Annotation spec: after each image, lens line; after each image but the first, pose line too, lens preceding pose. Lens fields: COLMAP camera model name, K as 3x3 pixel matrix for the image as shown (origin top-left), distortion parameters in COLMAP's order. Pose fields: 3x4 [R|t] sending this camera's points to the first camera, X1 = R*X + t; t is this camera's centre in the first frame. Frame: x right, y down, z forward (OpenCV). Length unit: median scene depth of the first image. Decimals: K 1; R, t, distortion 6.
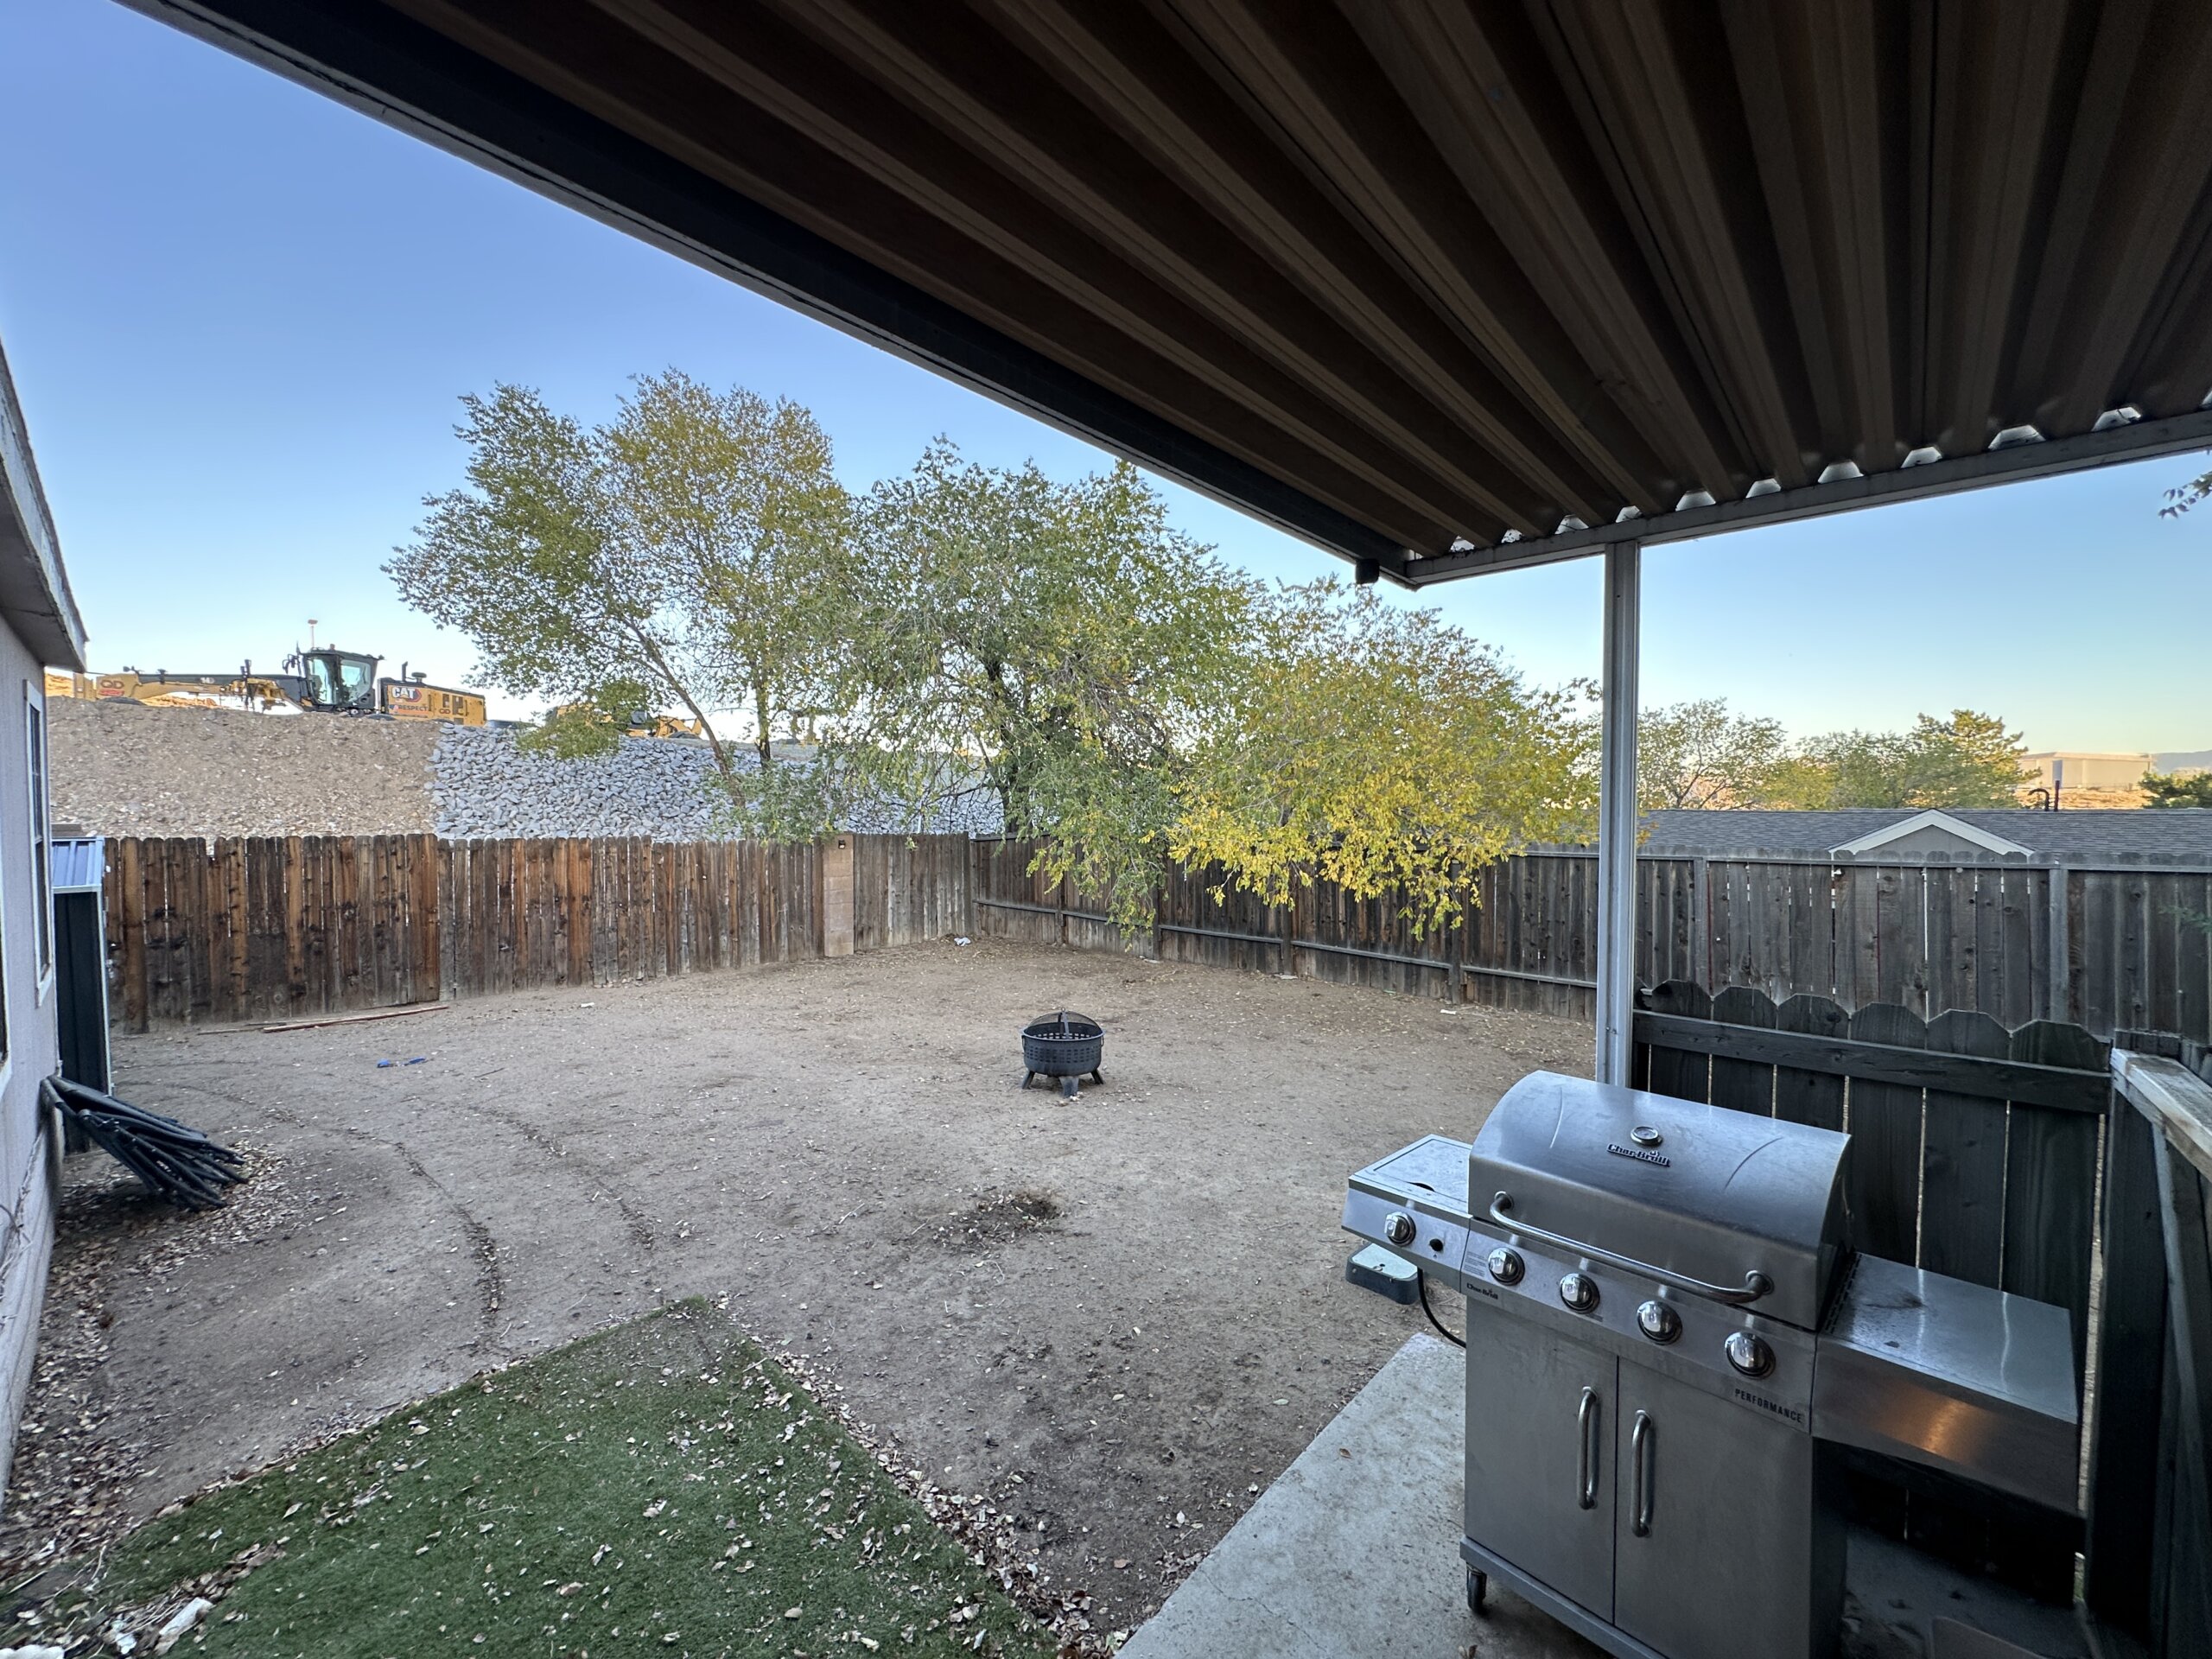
lens RADIAL K [[883.6, 0, 1109.8], [0, 883.6, 828.3], [0, 0, 1]] dist [-0.002735, 0.000546]
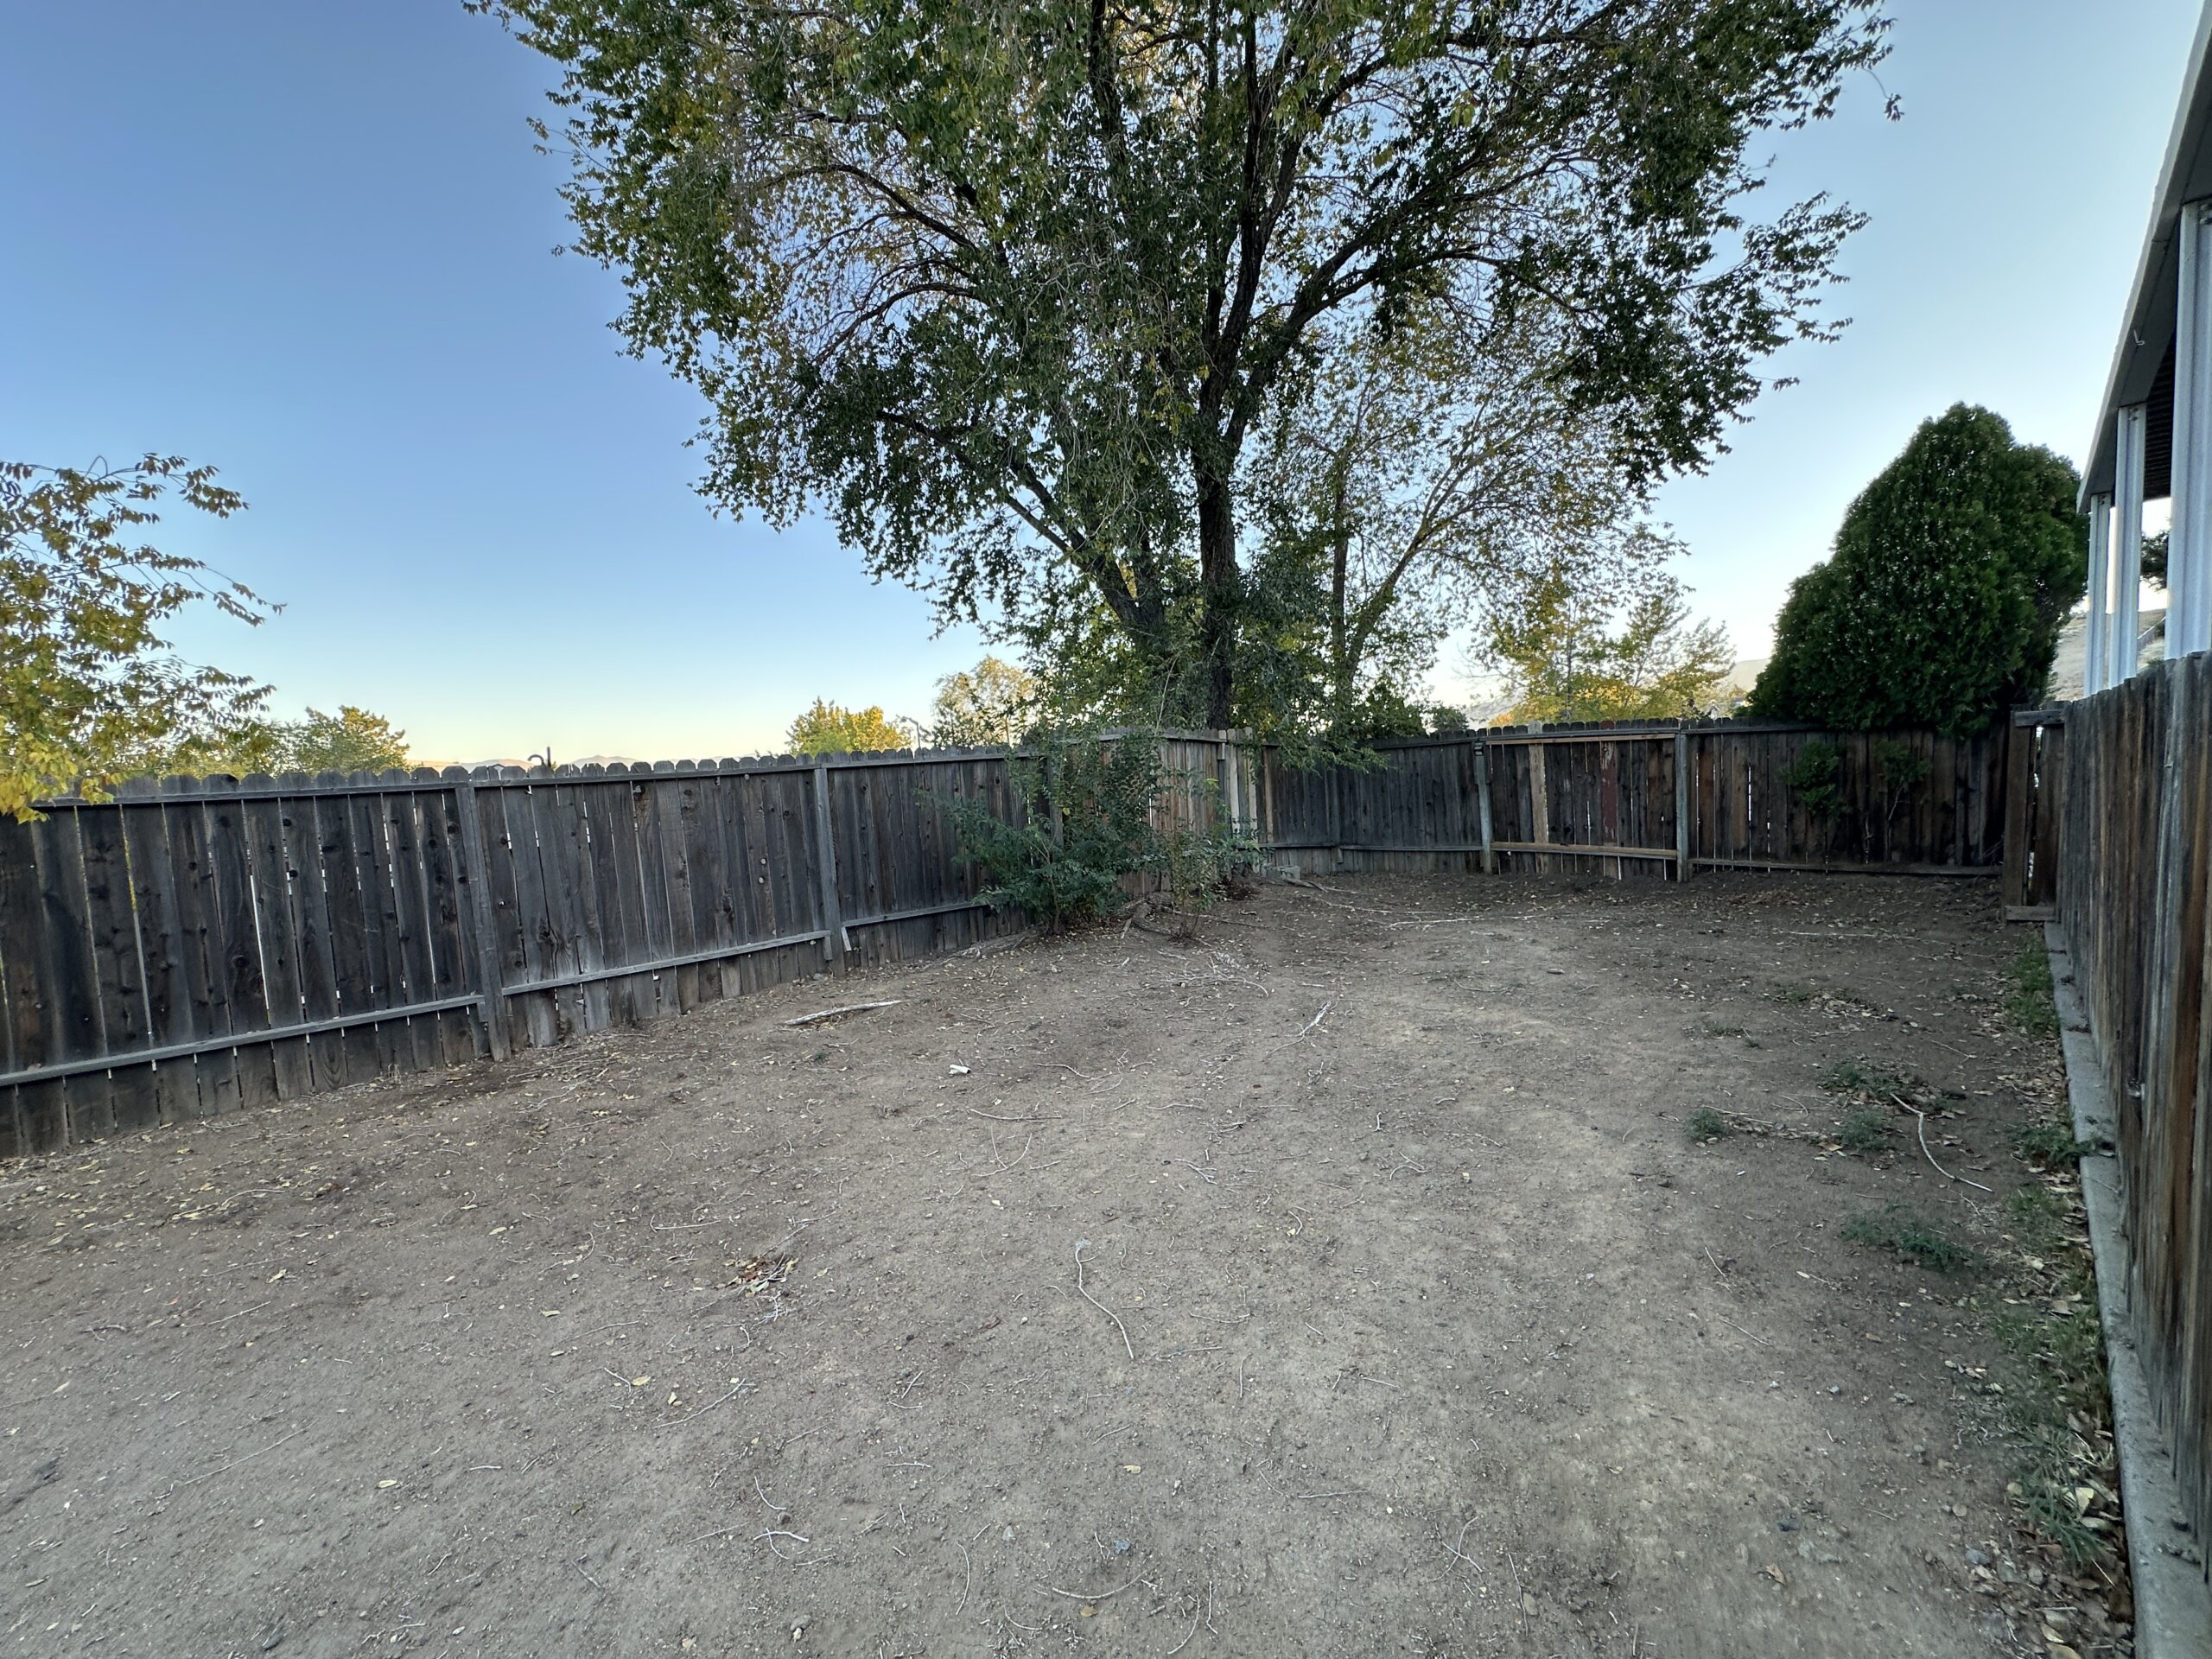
lens RADIAL K [[883.6, 0, 1107.2], [0, 883.6, 827.9], [0, 0, 1]] dist [-0.002735, 0.000546]
pose [[0.070761, -0.071156, 0.994952, 0.042856], [0.079176, 0.994706, 0.065507, 0.050213], [-0.994346, 0.074141, 0.076020, 0.397741]]
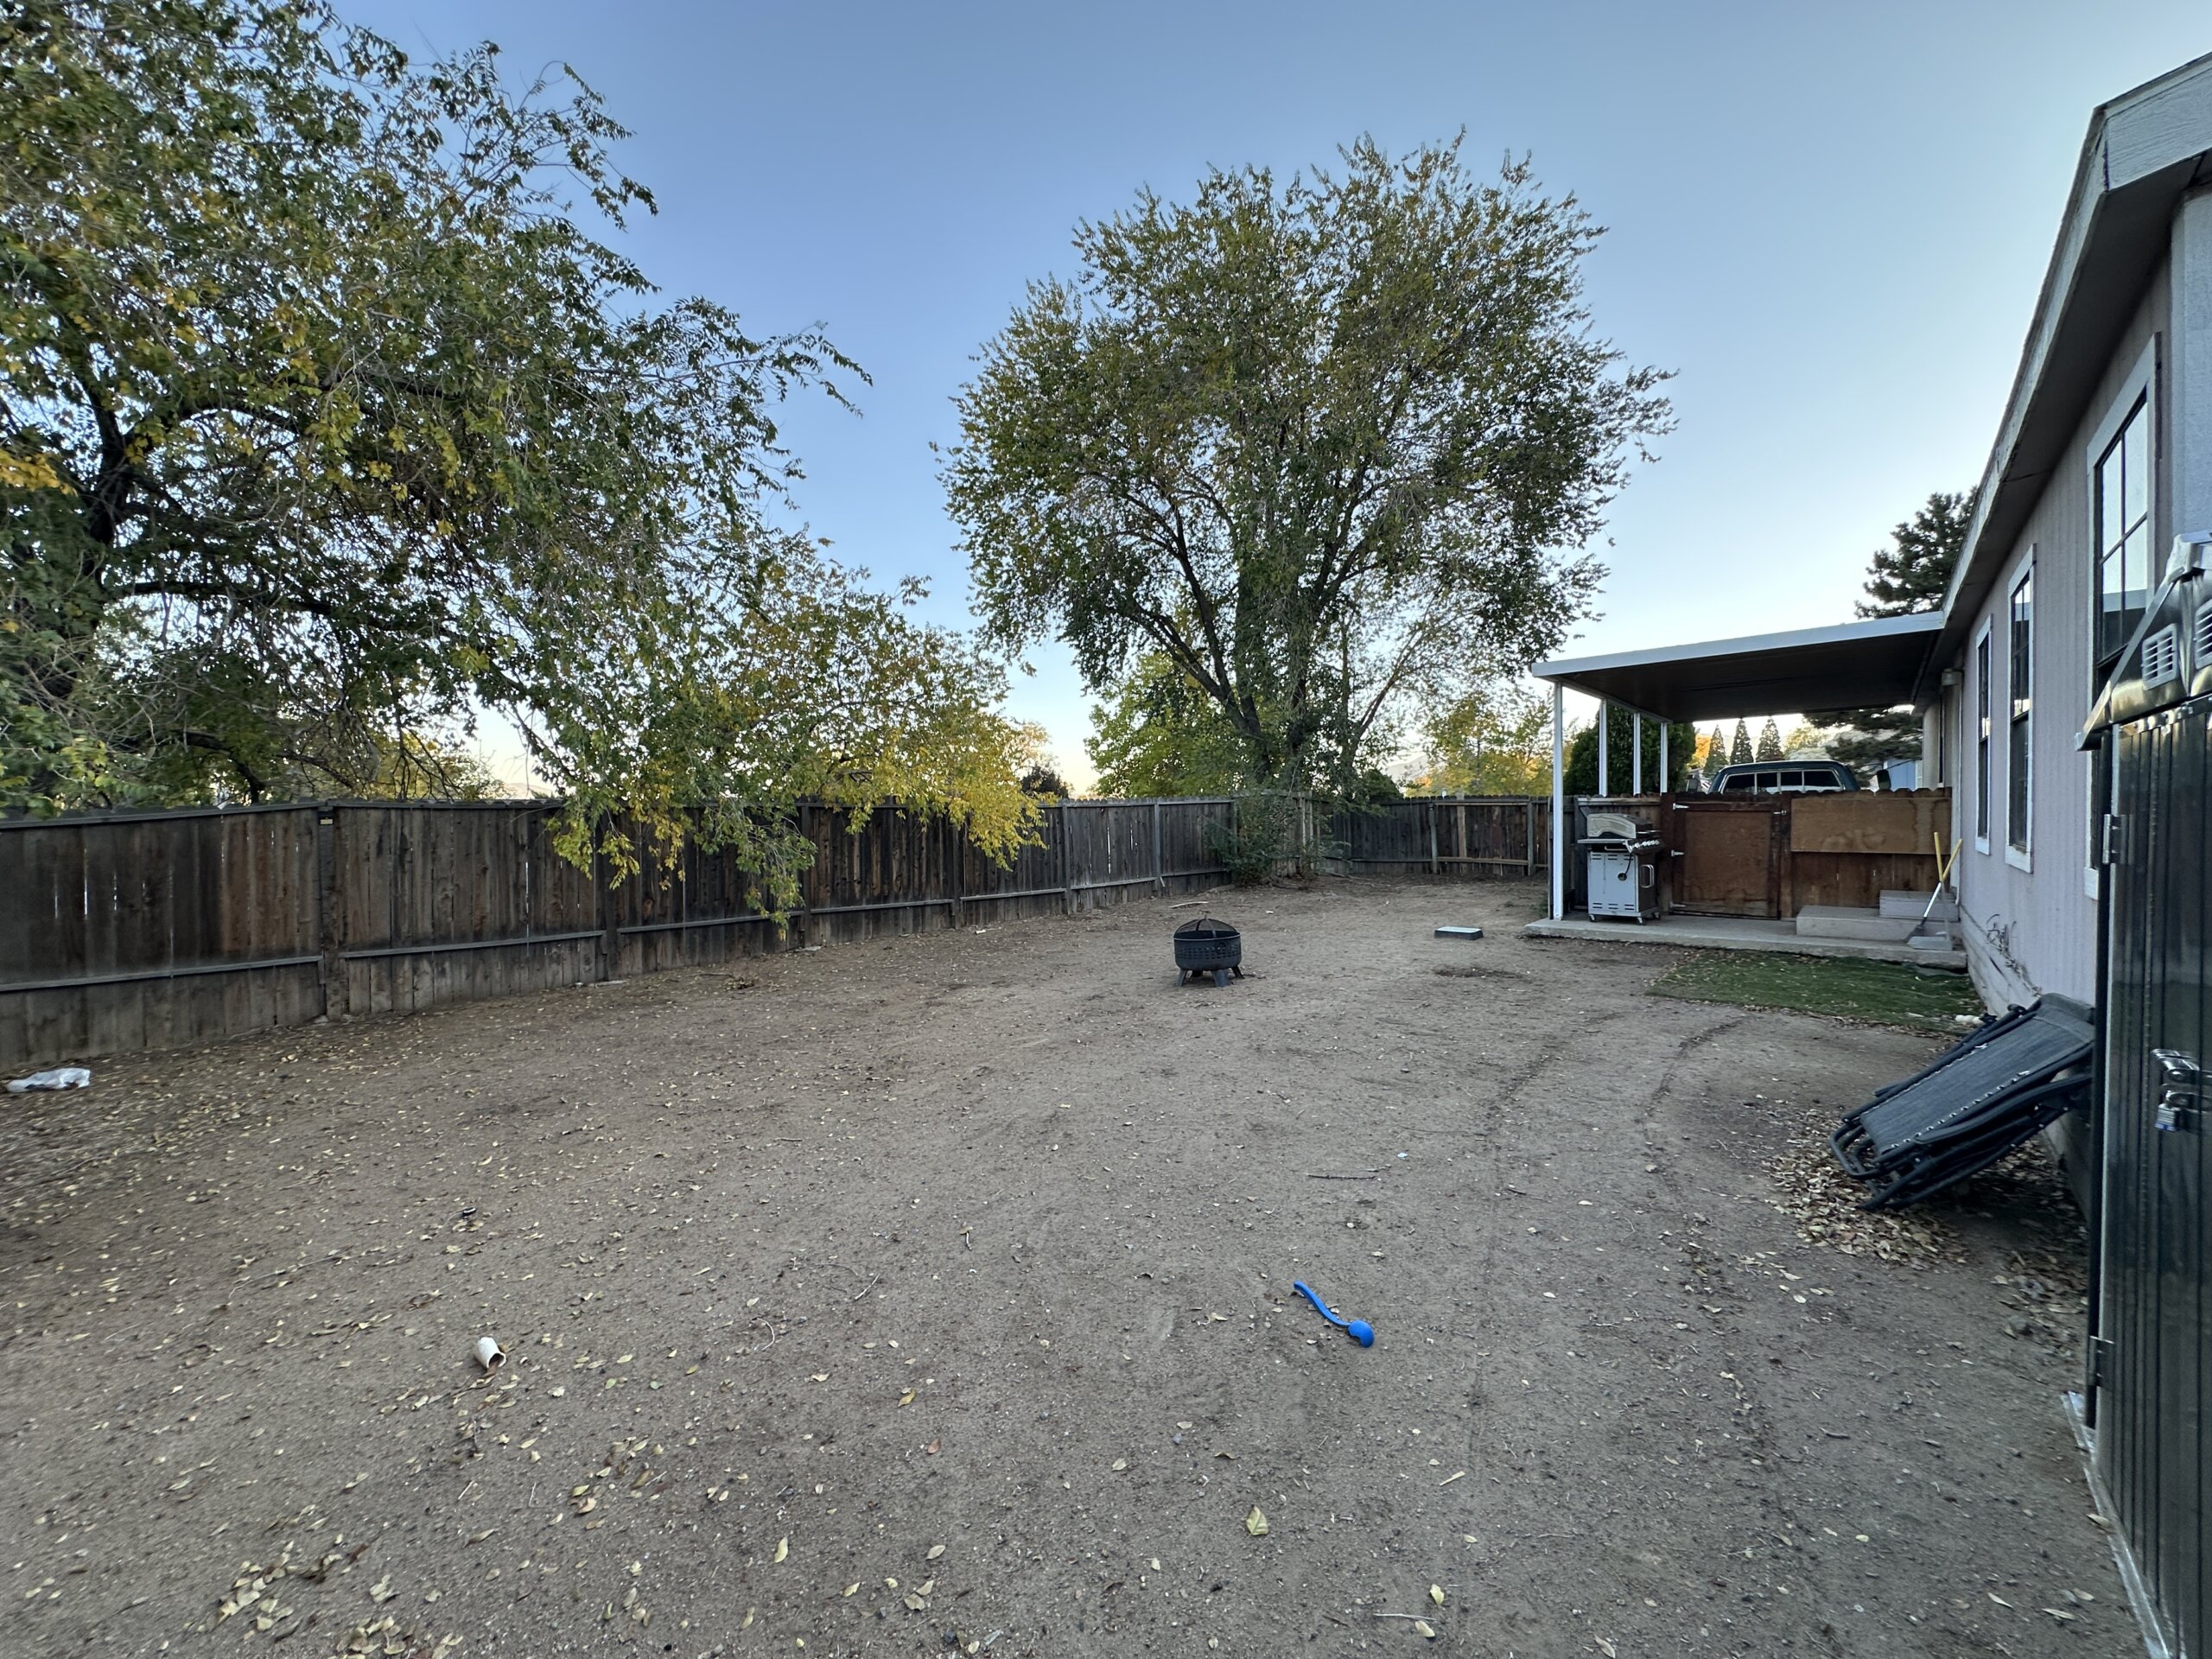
lens RADIAL K [[883.6, 0, 1107.7], [0, 883.6, 828.6], [0, 0, 1]] dist [-0.002735, 0.000546]
pose [[-0.011984, -0.017603, 0.999773, -0.819488], [0.043614, 0.998884, 0.018110, 0.042073], [-0.998977, 0.043821, -0.011203, 0.768383]]
